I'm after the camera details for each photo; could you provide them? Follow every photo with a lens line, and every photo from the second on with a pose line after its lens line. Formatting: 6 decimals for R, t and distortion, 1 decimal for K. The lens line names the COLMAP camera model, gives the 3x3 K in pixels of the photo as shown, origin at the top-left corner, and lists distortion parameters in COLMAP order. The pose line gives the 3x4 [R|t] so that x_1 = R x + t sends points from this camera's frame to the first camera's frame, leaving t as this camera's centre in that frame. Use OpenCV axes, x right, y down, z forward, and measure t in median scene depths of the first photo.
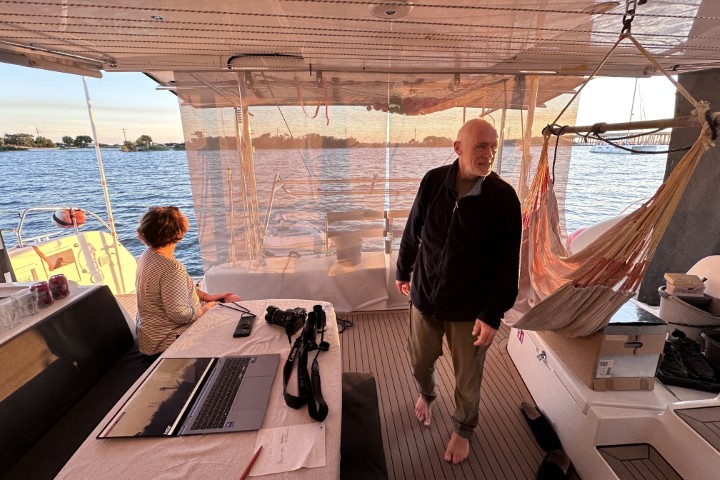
lens RADIAL K [[290.4, 0, 361.4], [0, 290.4, 200.0], [0, 0, 1]] dist [-0.001346, -0.000164]
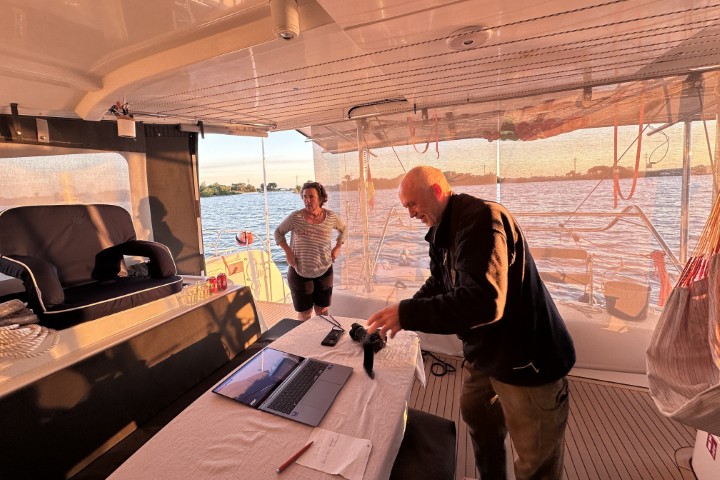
lens RADIAL K [[290.4, 0, 361.4], [0, 290.4, 200.0], [0, 0, 1]] dist [-0.001346, -0.000164]
pose [[0.897354, -0.012332, -0.441138, 0.111900], [-0.045935, 0.991570, -0.121159, 0.025717], [0.438914, 0.128986, 0.889223, -0.002675]]
